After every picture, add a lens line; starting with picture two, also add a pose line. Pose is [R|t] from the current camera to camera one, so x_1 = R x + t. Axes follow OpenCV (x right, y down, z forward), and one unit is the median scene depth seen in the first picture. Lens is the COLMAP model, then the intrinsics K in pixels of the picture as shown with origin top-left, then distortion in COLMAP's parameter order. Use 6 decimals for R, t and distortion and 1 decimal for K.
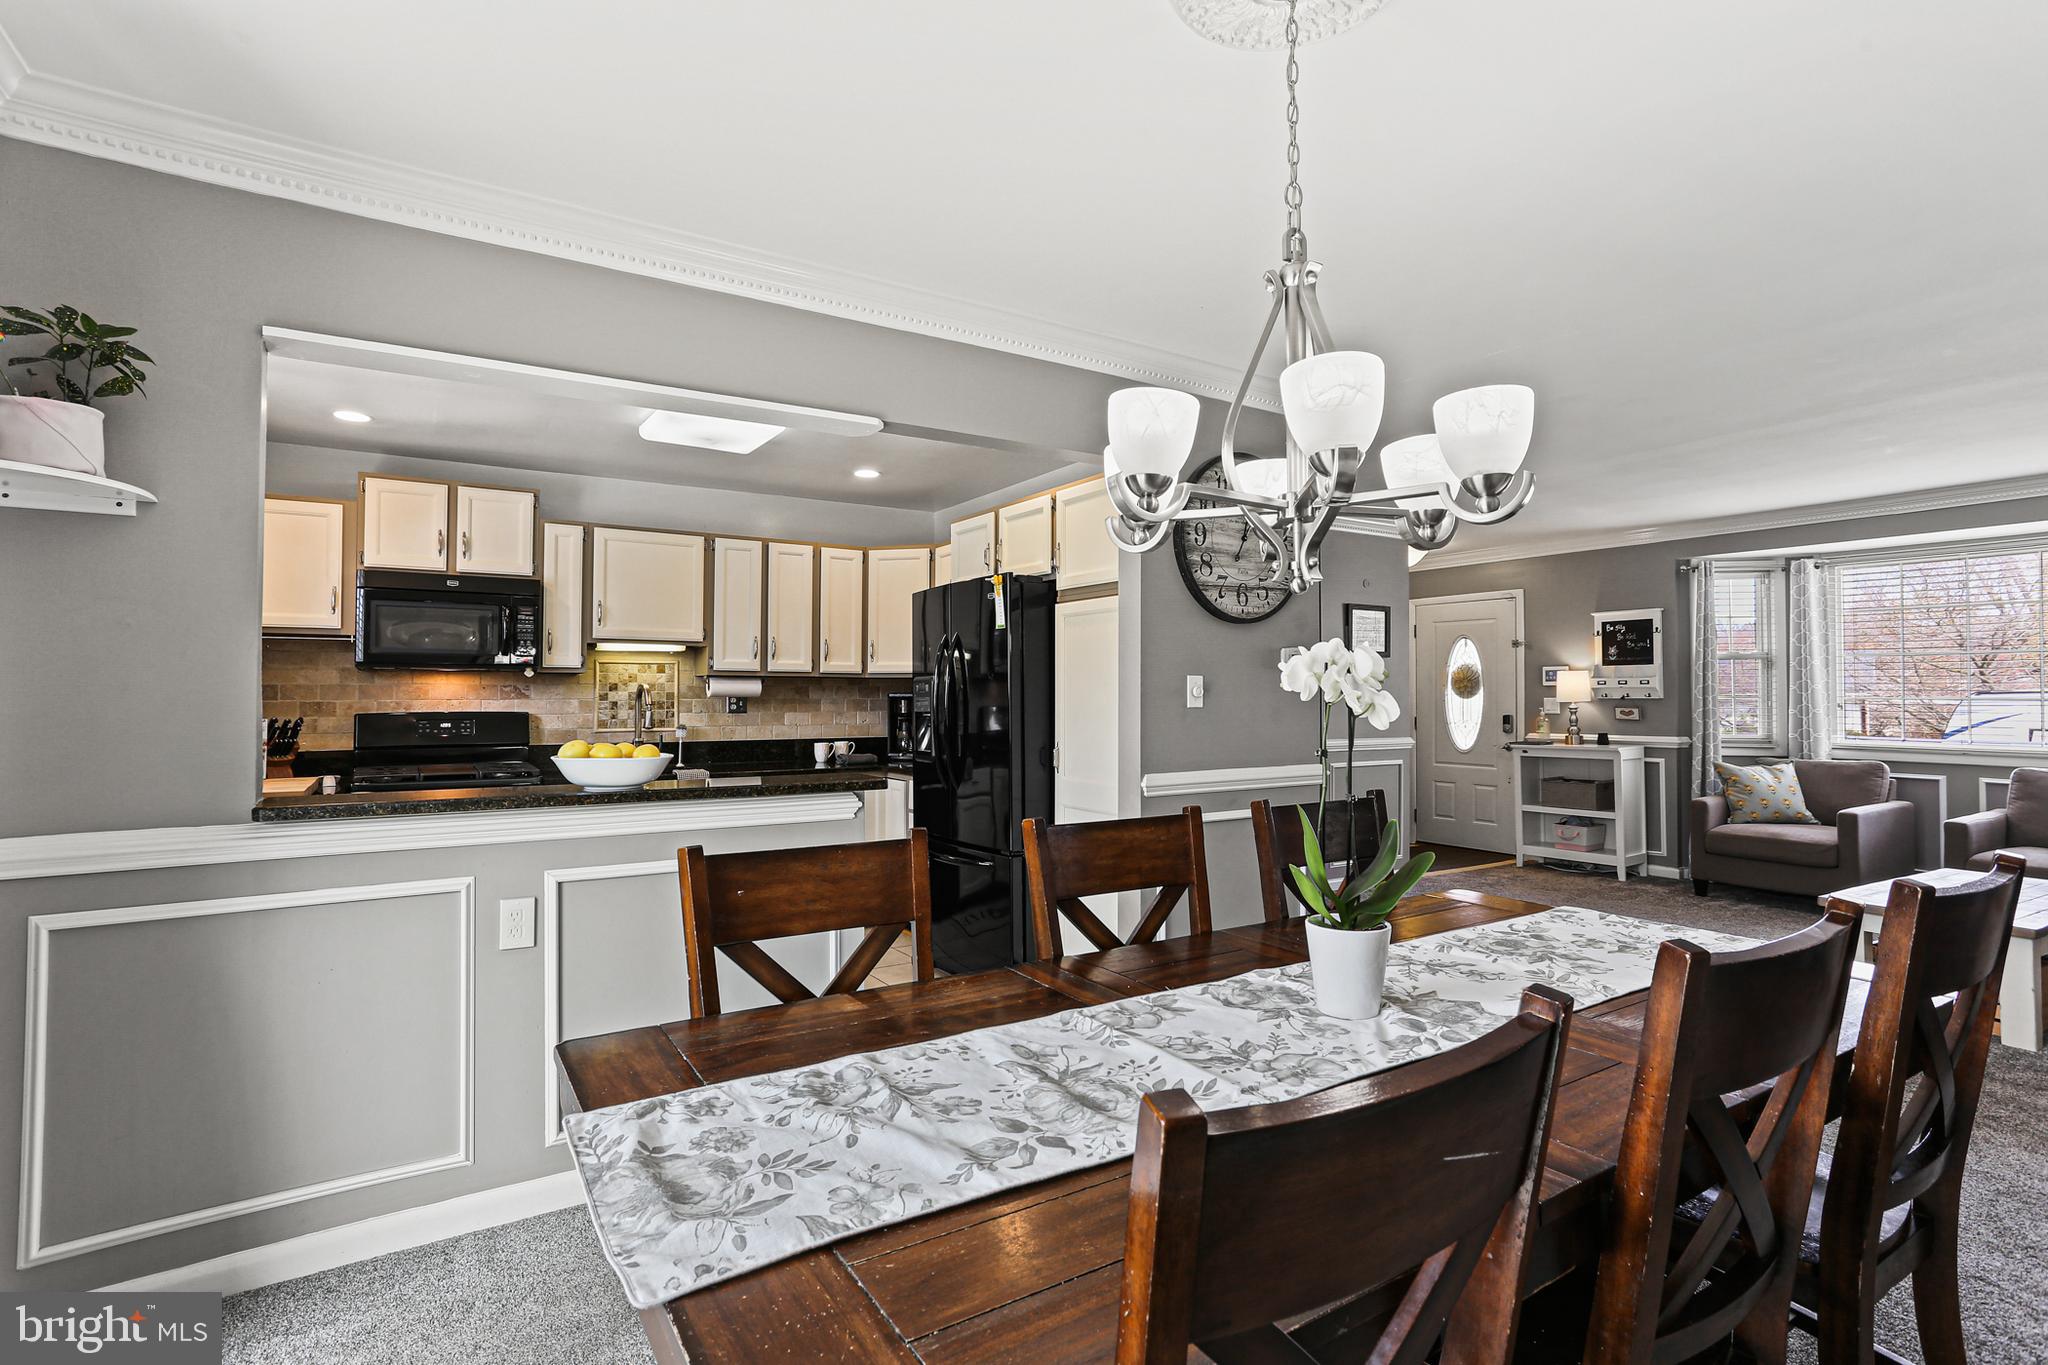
lens RADIAL K [[999.7, 0, 1020.5], [0, 999.7, 678.8], [0, 0, 1]] dist [-0.029431, 0.008305]
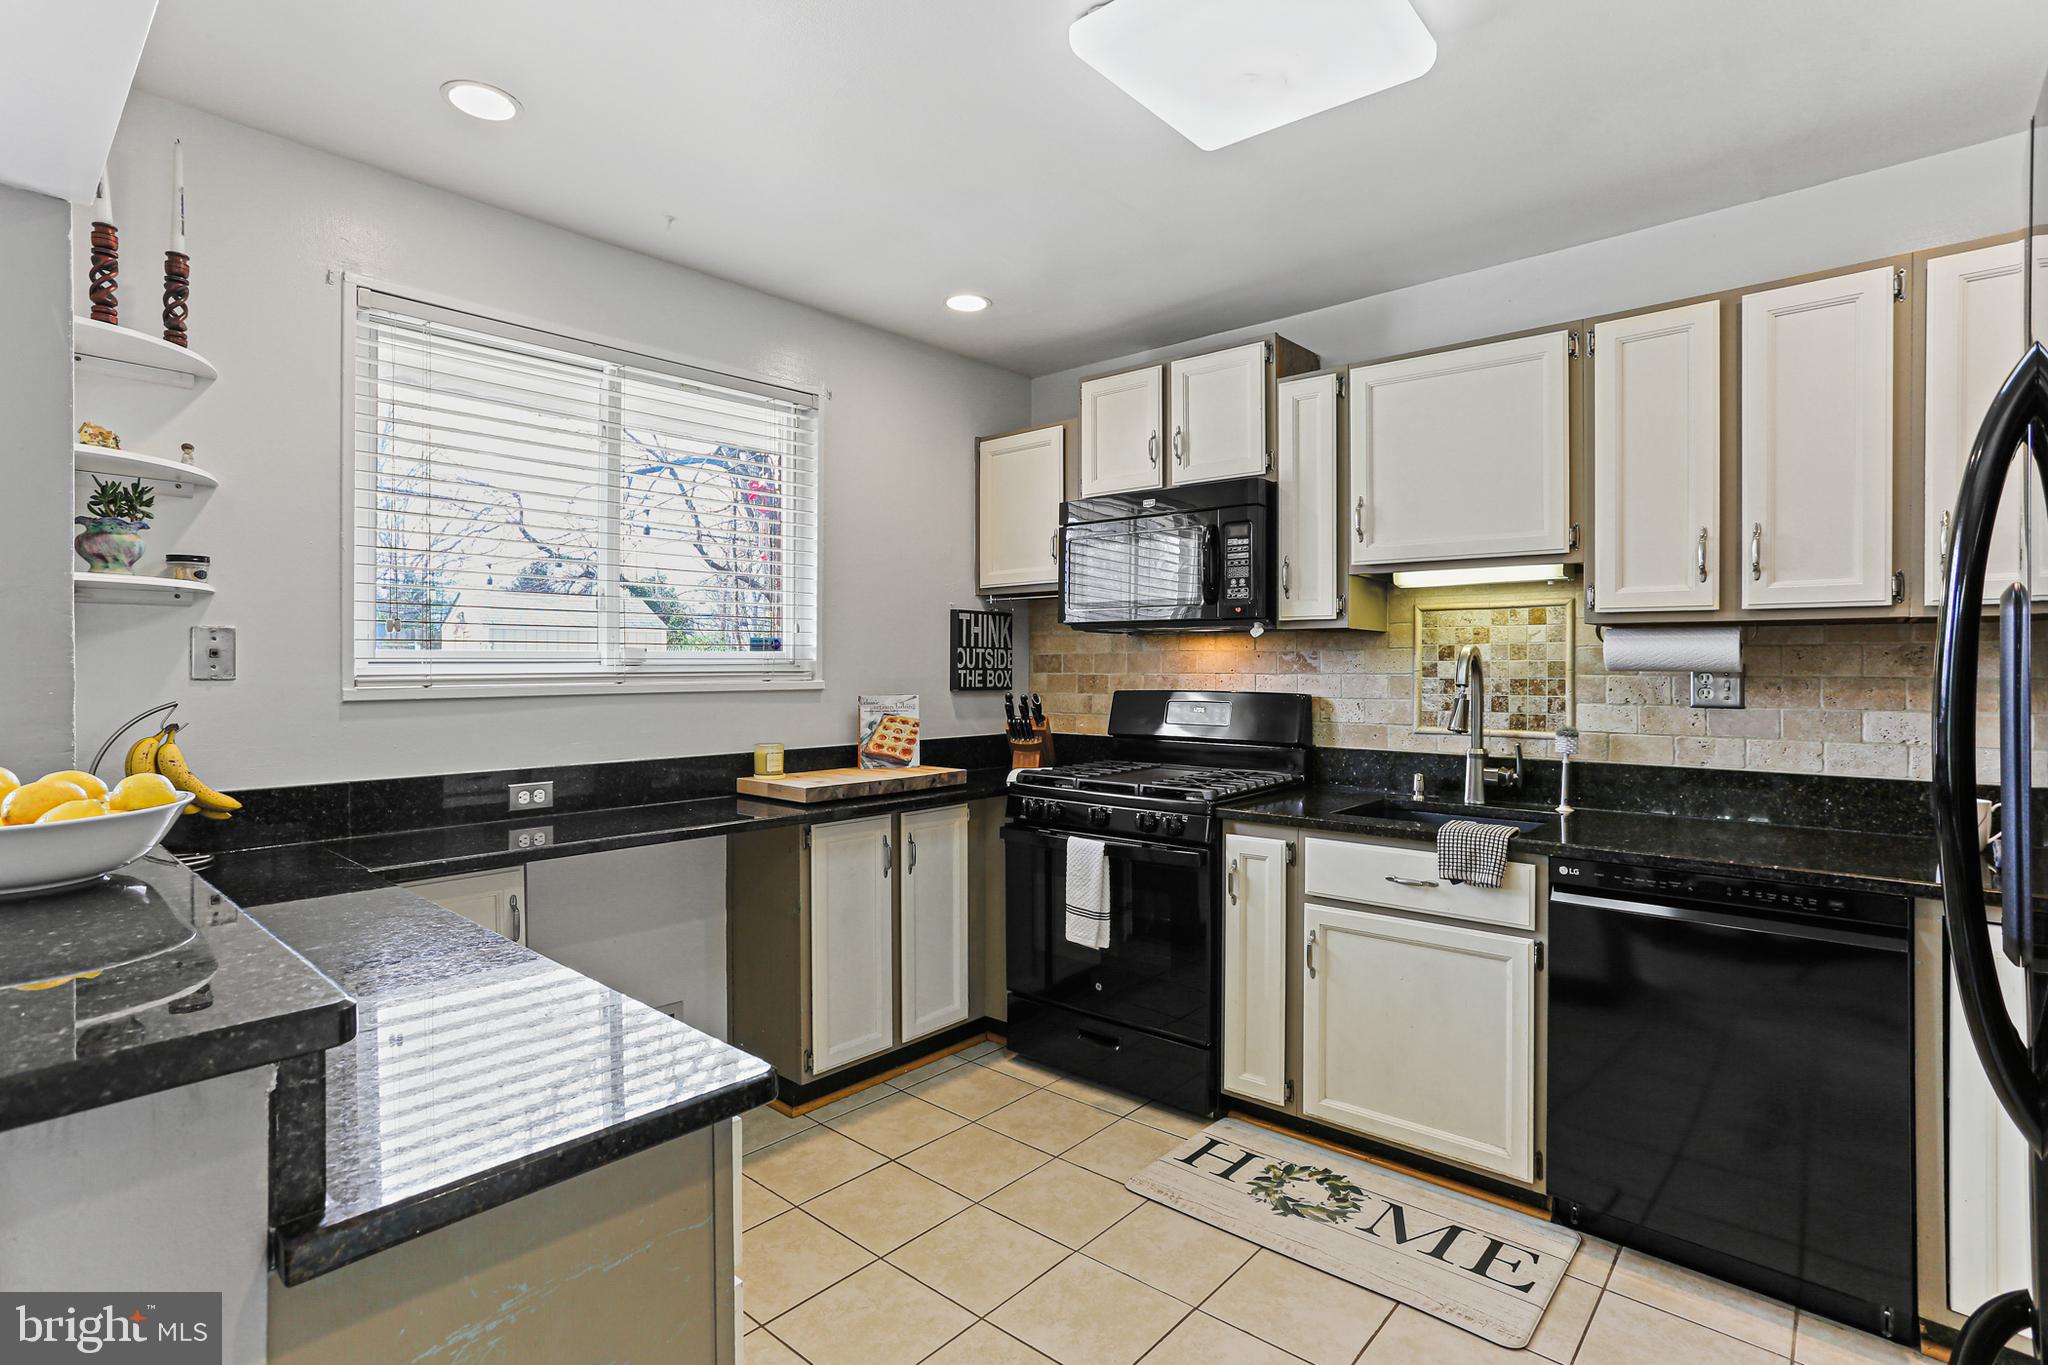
lens RADIAL K [[999.7, 0, 1007.9], [0, 999.7, 664.2], [0, 0, 1]] dist [-0.029431, 0.008305]
pose [[0.273065, -0.000194, -0.961996, 0.057022], [0.015953, 0.999863, 0.004327, 0.008789], [0.961863, -0.016528, 0.273031, 0.630625]]
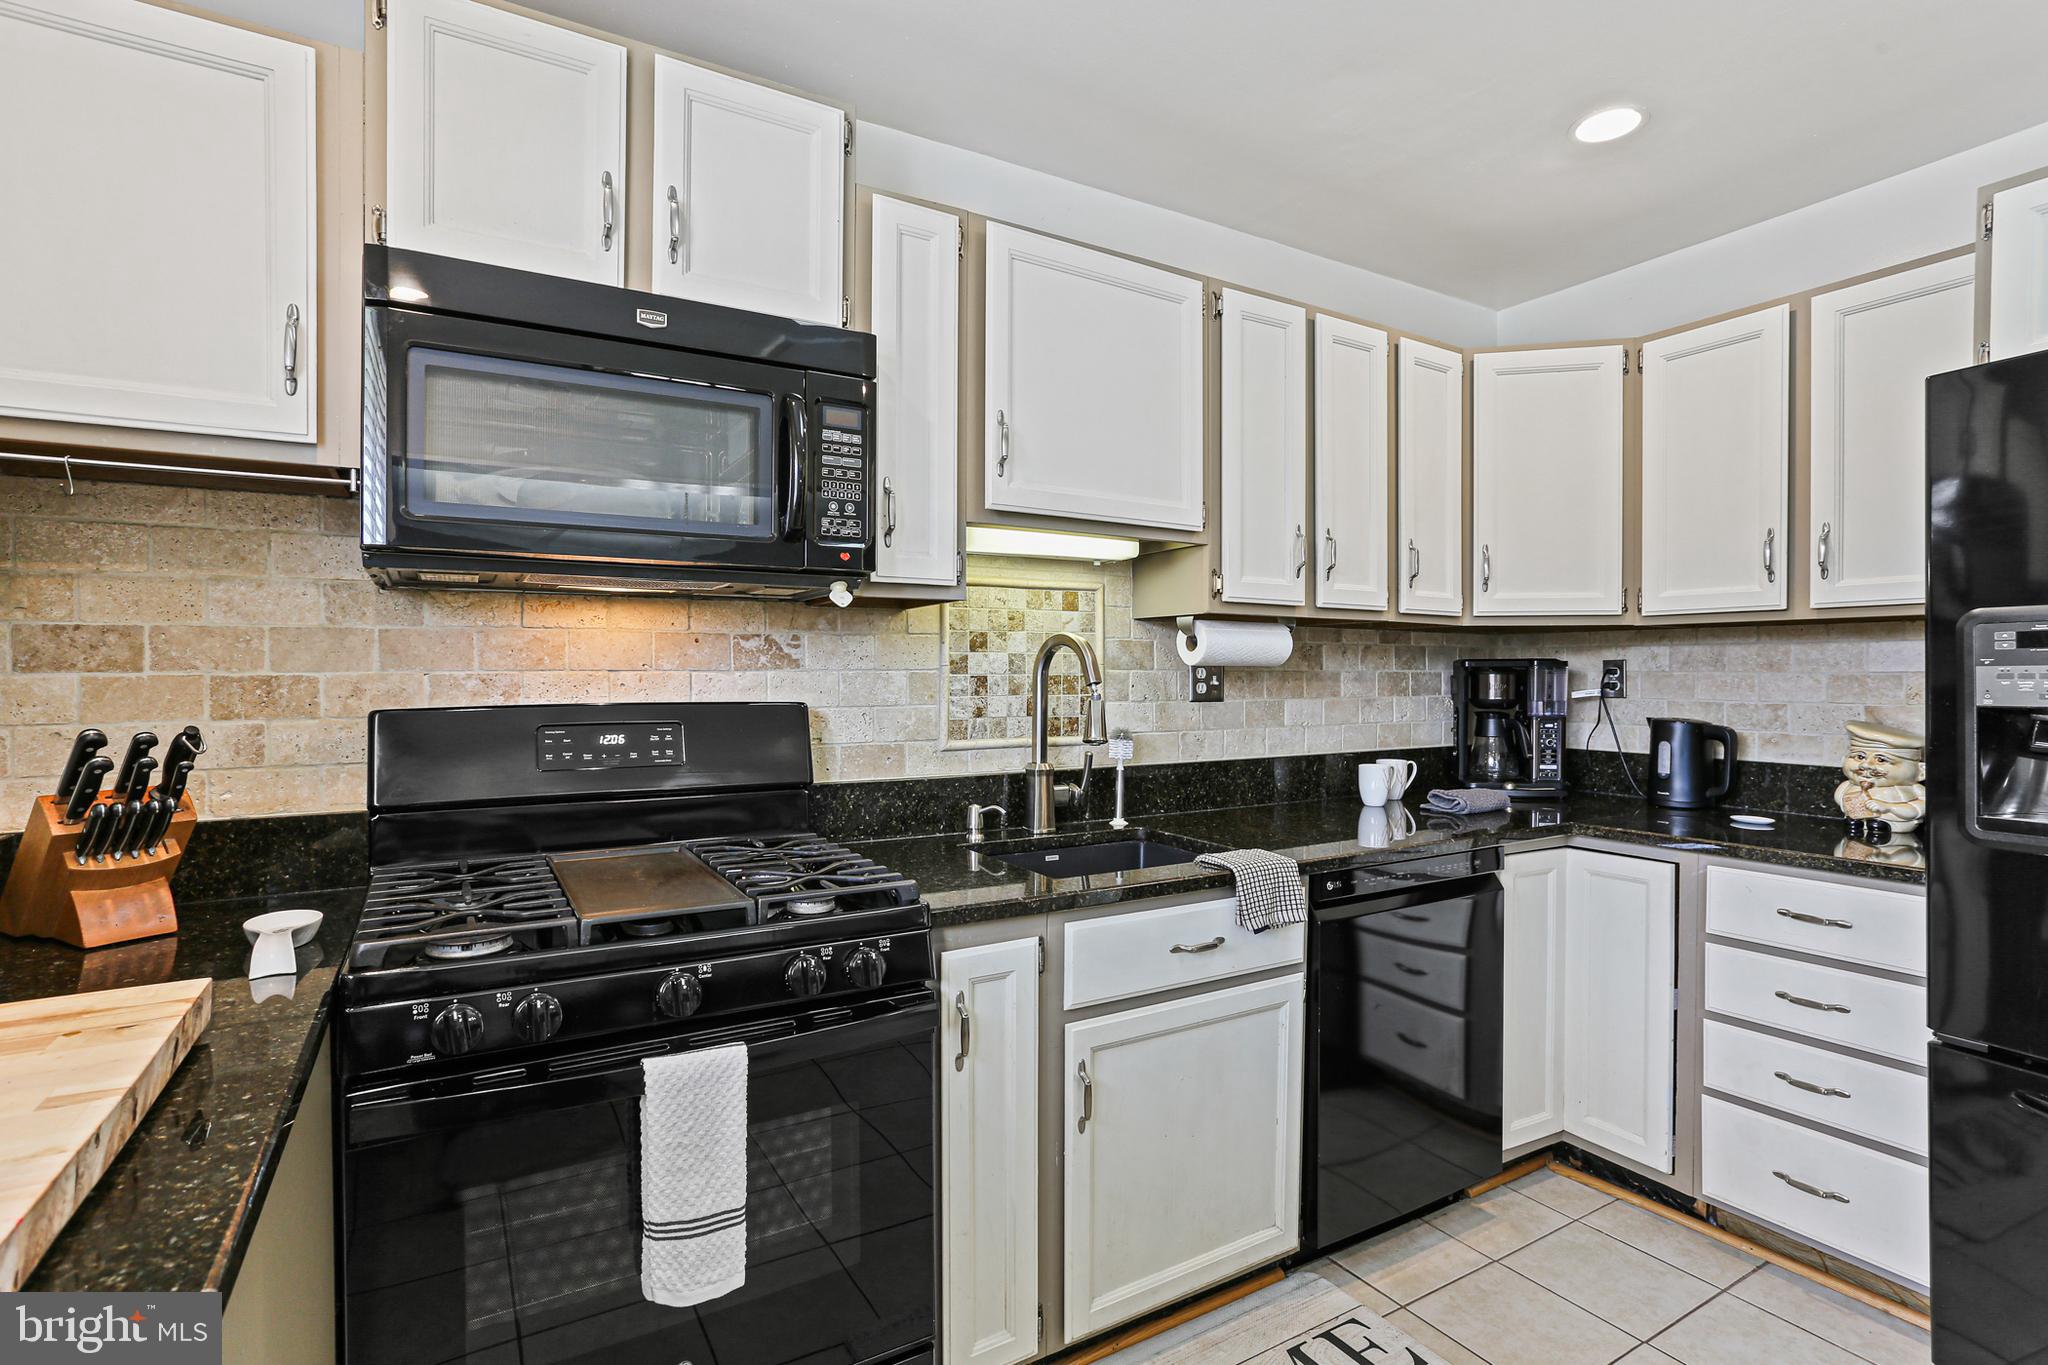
lens RADIAL K [[999.7, 0, 1019.9], [0, 999.7, 684.7], [0, 0, 1]] dist [-0.029431, 0.008305]
pose [[0.999370, 0.002255, -0.035429, -0.386311], [-0.001111, 0.999479, 0.032257, 0.013240], [0.035483, -0.032198, 0.998851, 0.590503]]
